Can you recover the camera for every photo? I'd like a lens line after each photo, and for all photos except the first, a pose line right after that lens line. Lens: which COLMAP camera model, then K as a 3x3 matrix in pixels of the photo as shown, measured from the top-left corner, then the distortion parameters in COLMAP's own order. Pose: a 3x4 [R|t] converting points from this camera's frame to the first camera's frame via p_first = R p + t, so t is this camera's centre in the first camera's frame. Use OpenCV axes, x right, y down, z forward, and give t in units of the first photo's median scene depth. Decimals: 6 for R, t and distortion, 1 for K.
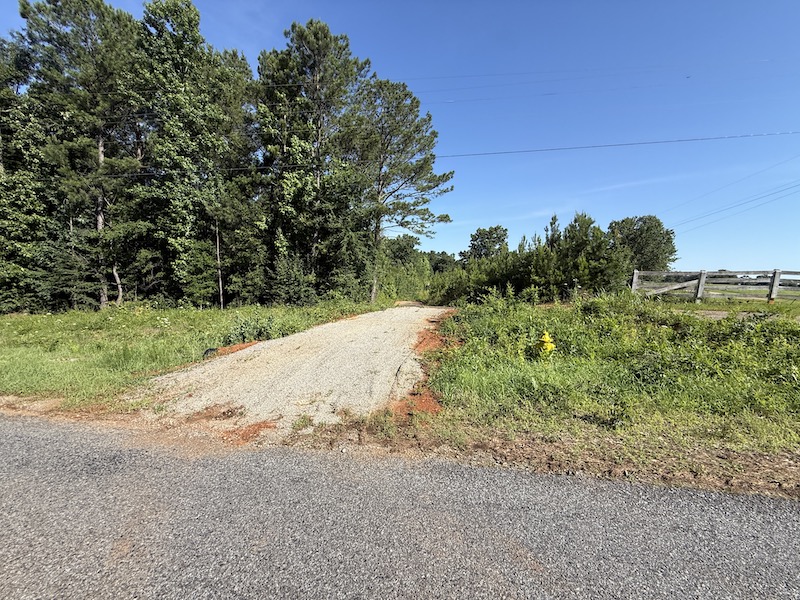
lens RADIAL K [[321.0, 0, 400.0], [0, 321.0, 300.0], [0, 0, 1]] dist [-0.000252, 0.000143]
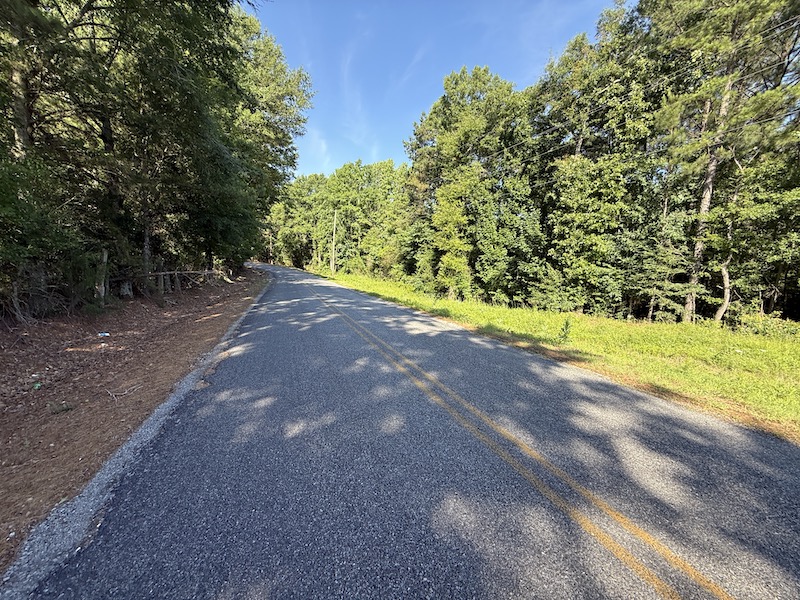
lens RADIAL K [[321.0, 0, 400.0], [0, 321.0, 300.0], [0, 0, 1]] dist [-0.000252, 0.000143]
pose [[0.532992, 0.090545, -0.841261, -0.706510], [-0.094951, 0.994378, 0.046868, 0.010387], [0.840776, 0.054899, 0.538593, 0.060229]]
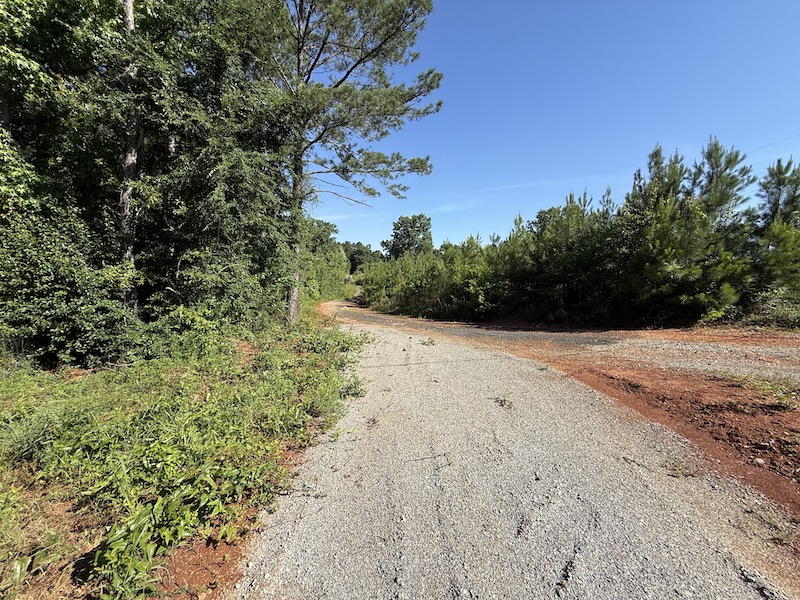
lens RADIAL K [[321.0, 0, 400.0], [0, 321.0, 300.0], [0, 0, 1]] dist [-0.000252, 0.000143]
pose [[0.963943, -0.034094, 0.263914, -0.063073], [0.027575, 0.999217, 0.028367, -0.038580], [-0.264675, -0.020067, 0.964129, 0.535338]]
